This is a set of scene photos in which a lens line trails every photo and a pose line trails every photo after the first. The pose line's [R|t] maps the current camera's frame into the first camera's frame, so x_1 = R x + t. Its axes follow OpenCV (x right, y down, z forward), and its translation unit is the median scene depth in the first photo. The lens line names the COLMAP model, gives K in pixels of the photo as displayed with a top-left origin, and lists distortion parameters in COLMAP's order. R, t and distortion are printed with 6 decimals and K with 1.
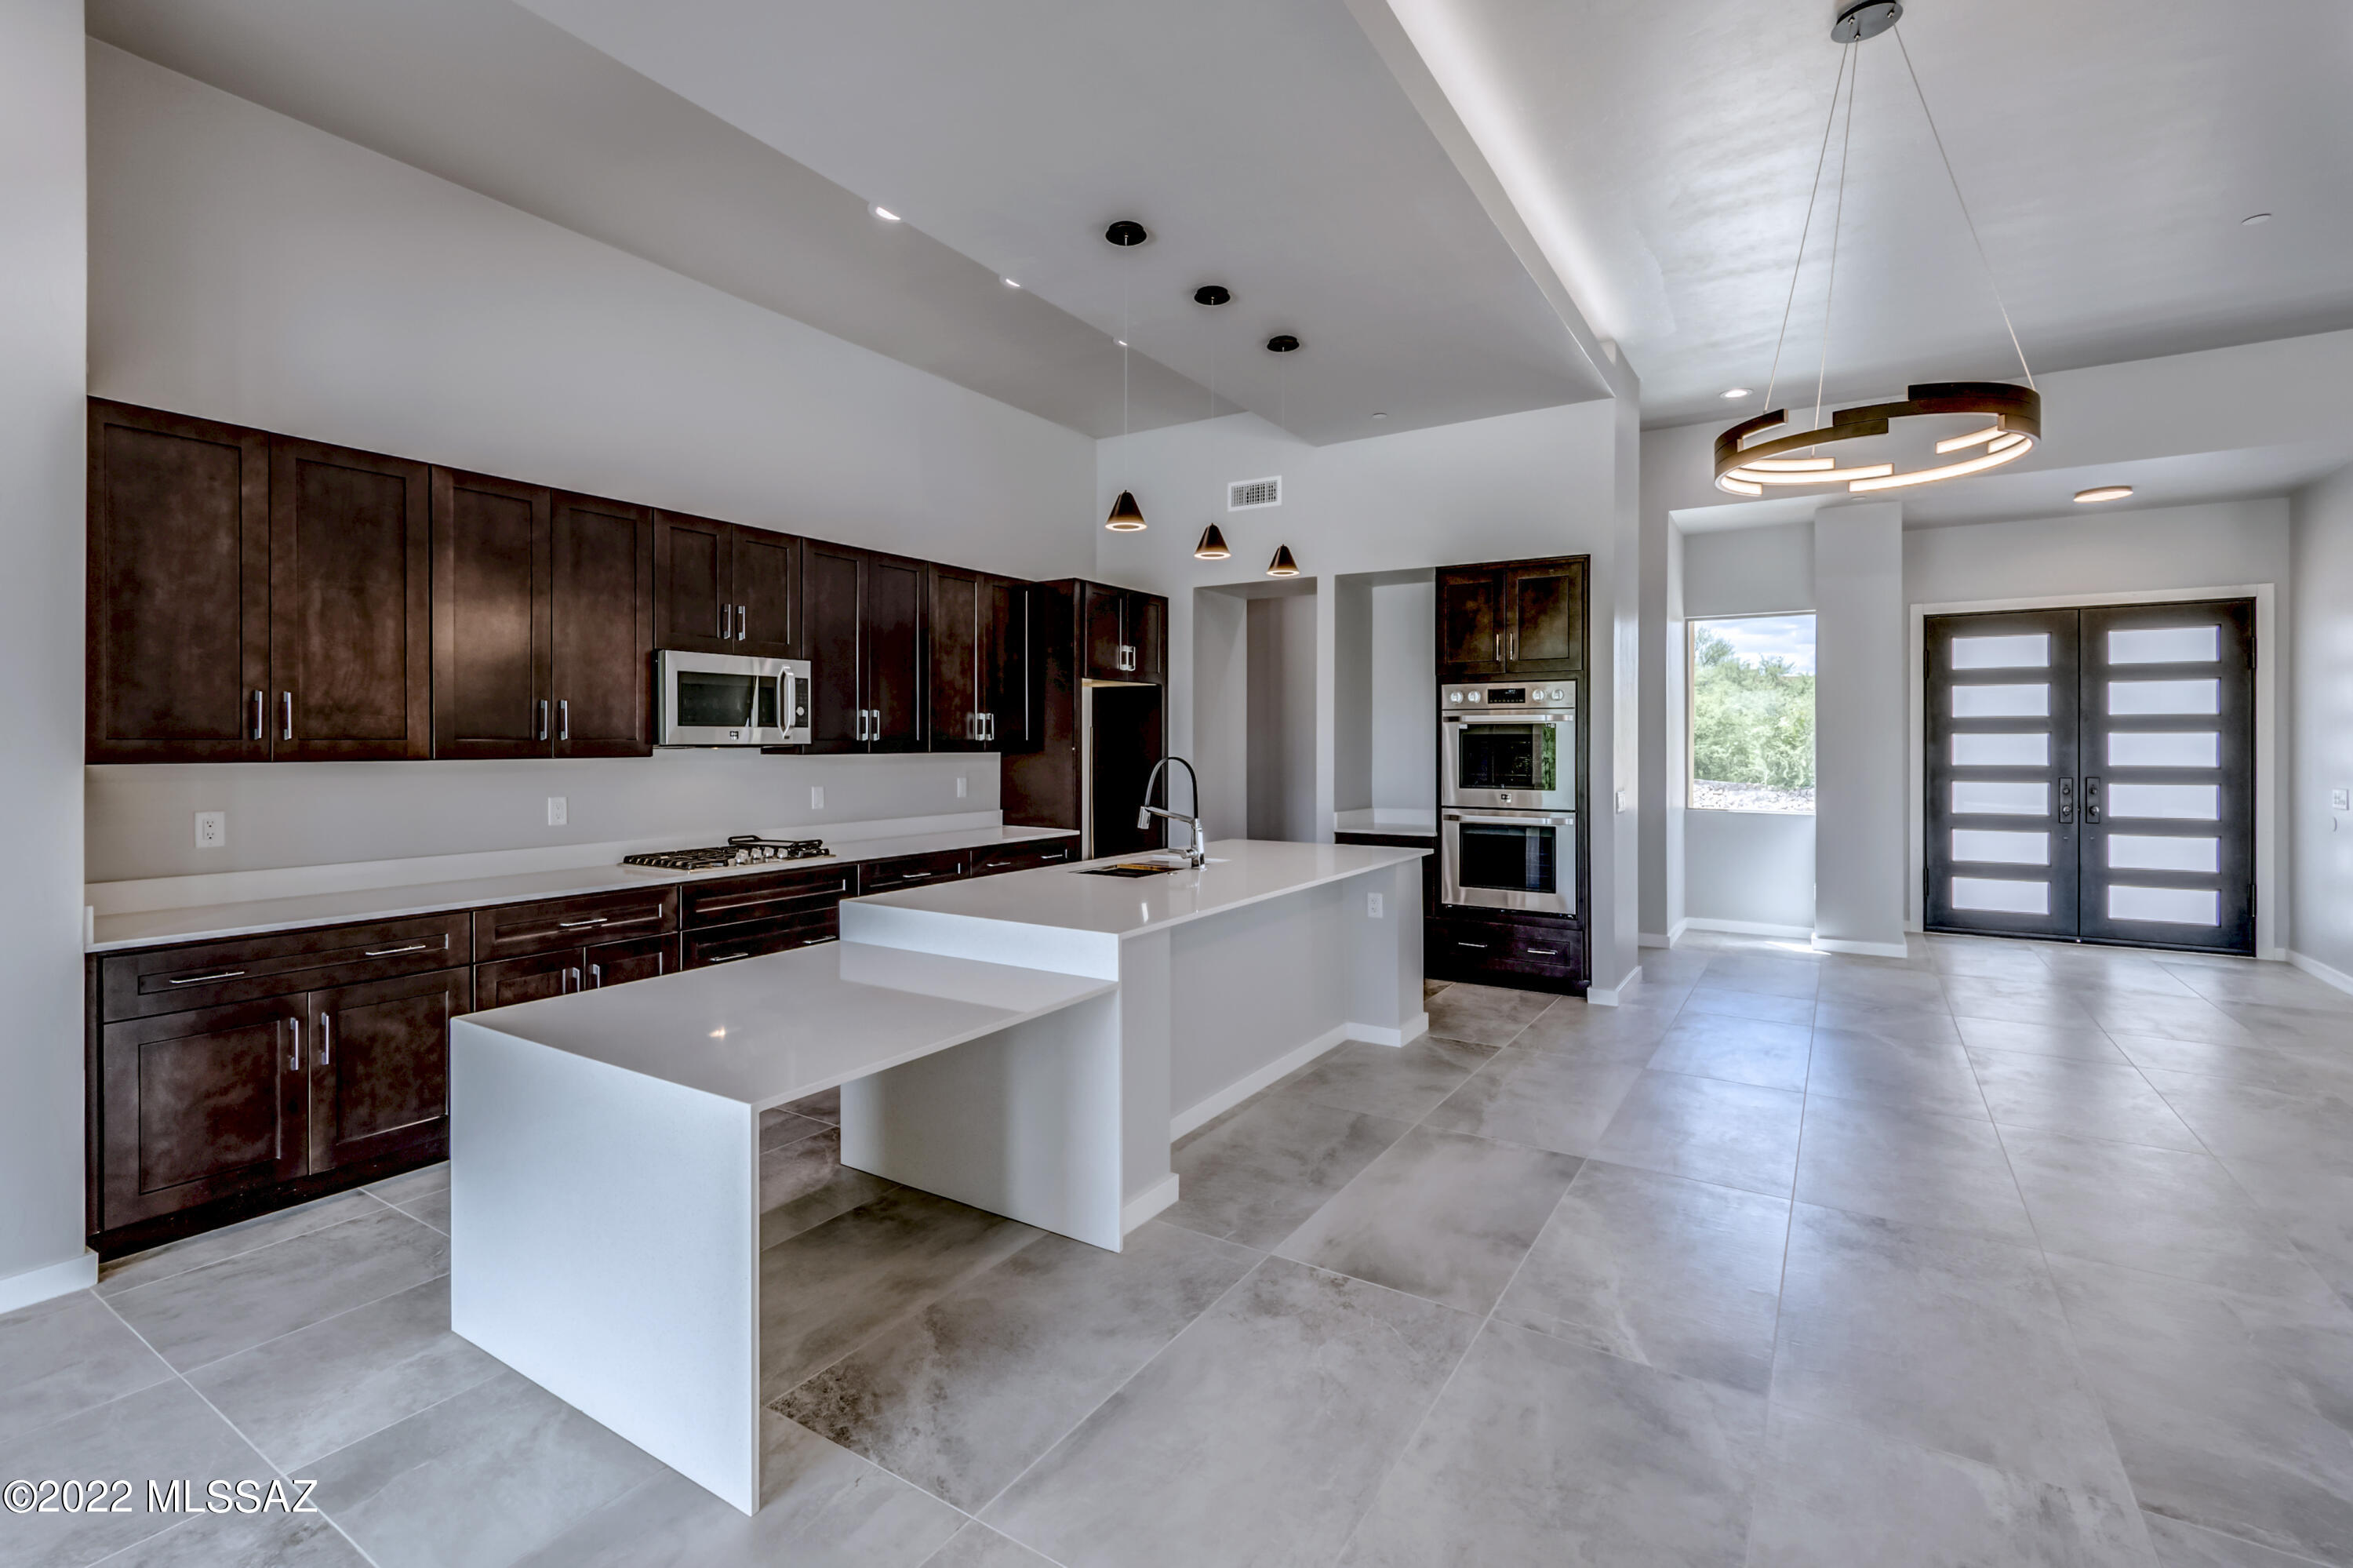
lens RADIAL K [[1055.6, 0, 1176.0], [0, 1055.6, 775.4], [0, 0, 1]] dist [0.002139, 0.000300]
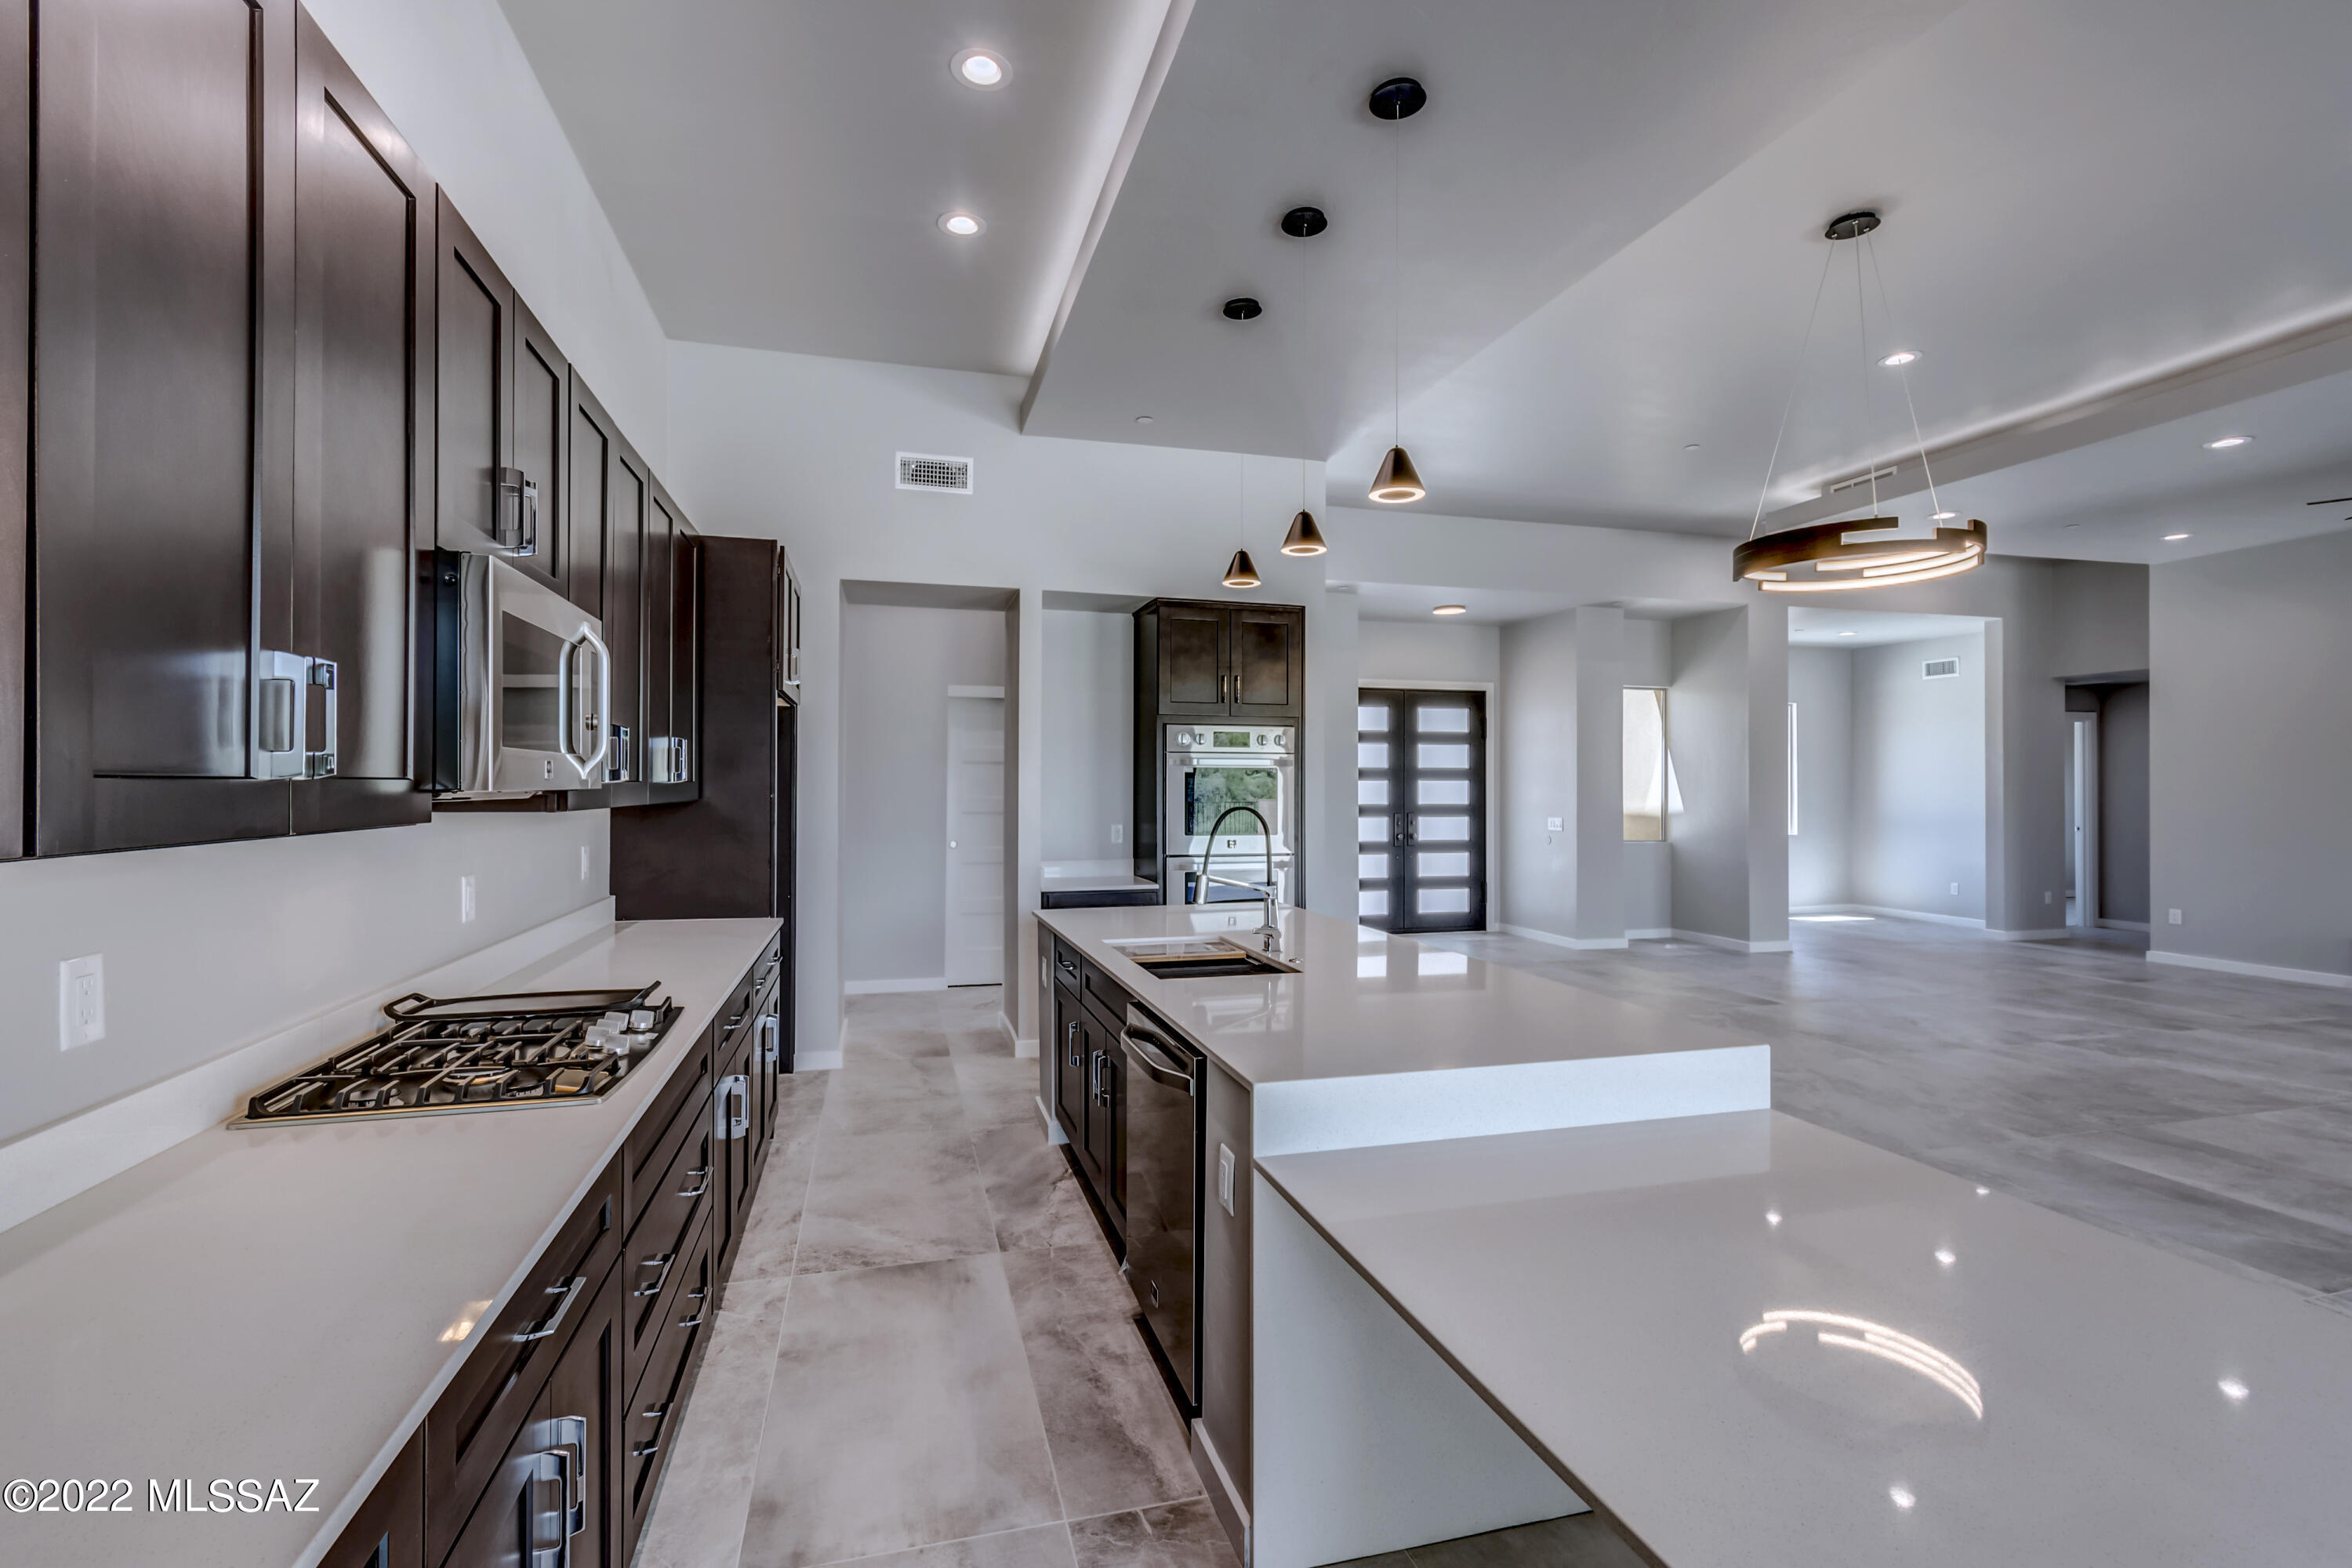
lens RADIAL K [[1040.4, 0, 1132.9], [0, 1040.4, 835.3], [0, 0, 1]] dist [0.003203, 0.000177]
pose [[0.691551, -0.030473, 0.721684, -0.437417], [0.017220, 0.999521, 0.025703, -0.011757], [-0.722122, -0.005348, 0.691745, 0.379832]]
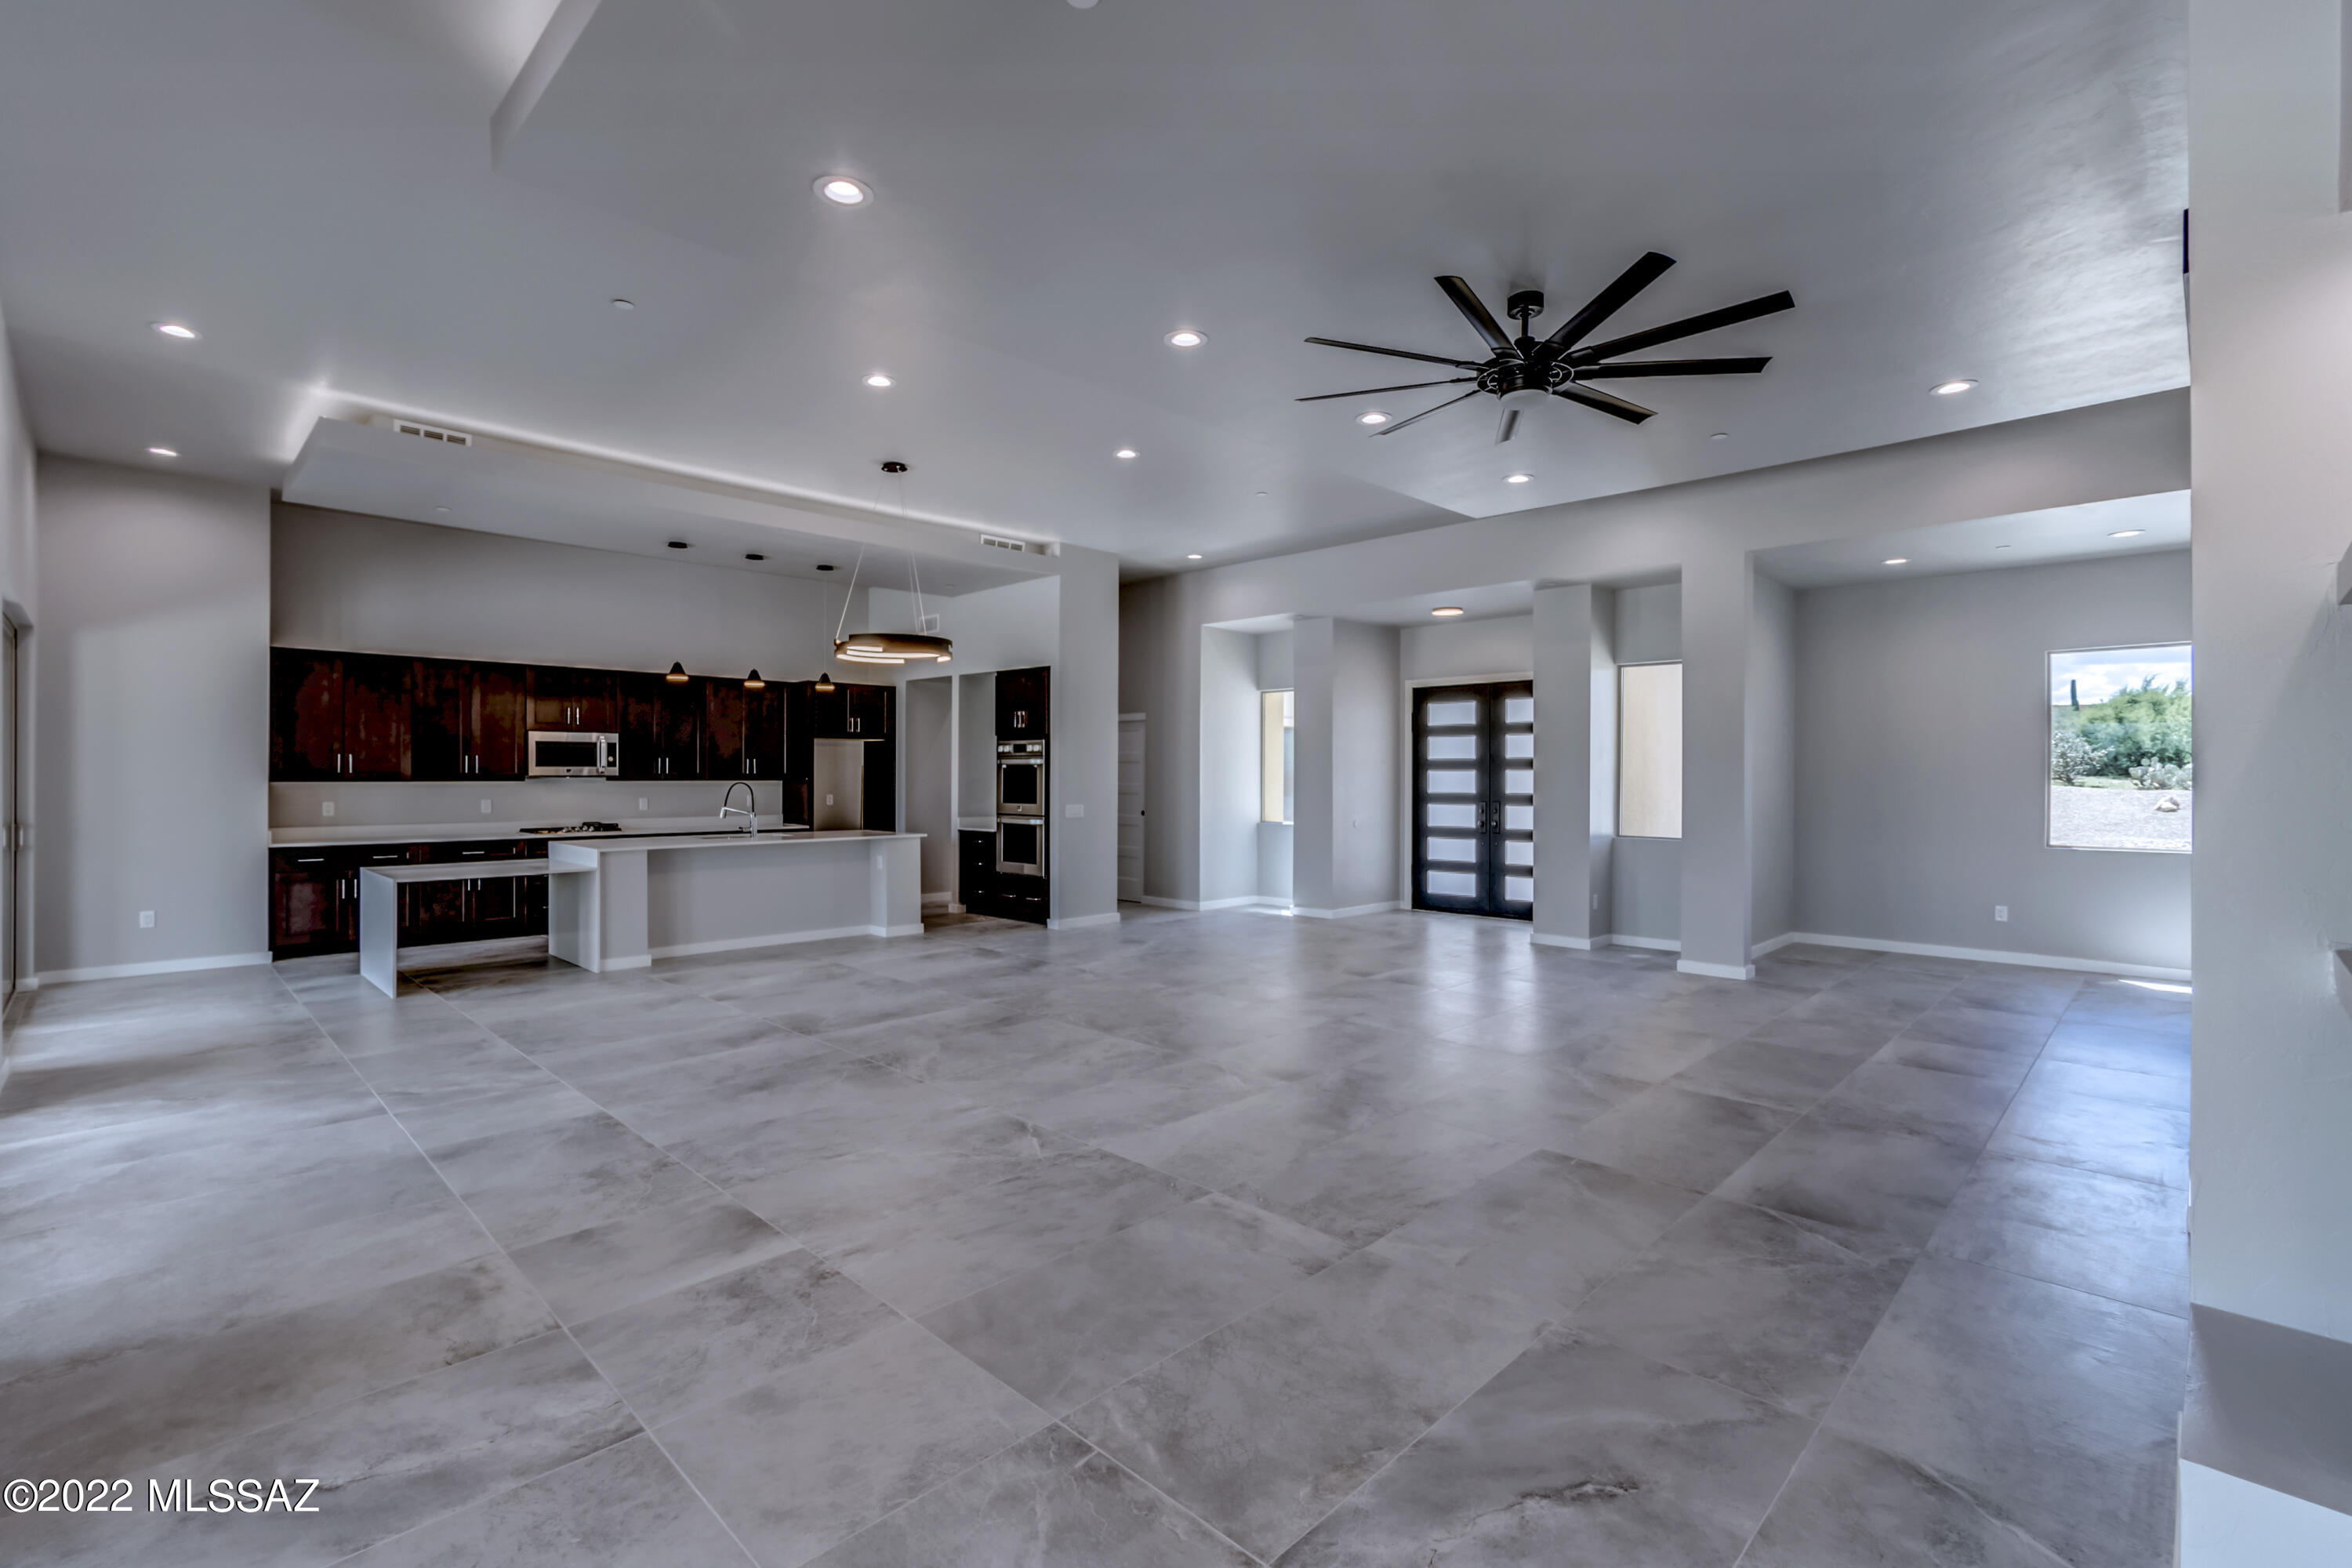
lens RADIAL K [[1035.1, 0, 1185.4], [0, 1035.1, 809.0], [0, 0, 1]] dist [-0.000461, -0.000099]
pose [[0.979806, 0.008908, -0.199752, 0.869436], [-0.008927, 0.999960, 0.000806, 0.017917], [0.199751, 0.000993, 0.979846, -0.551351]]
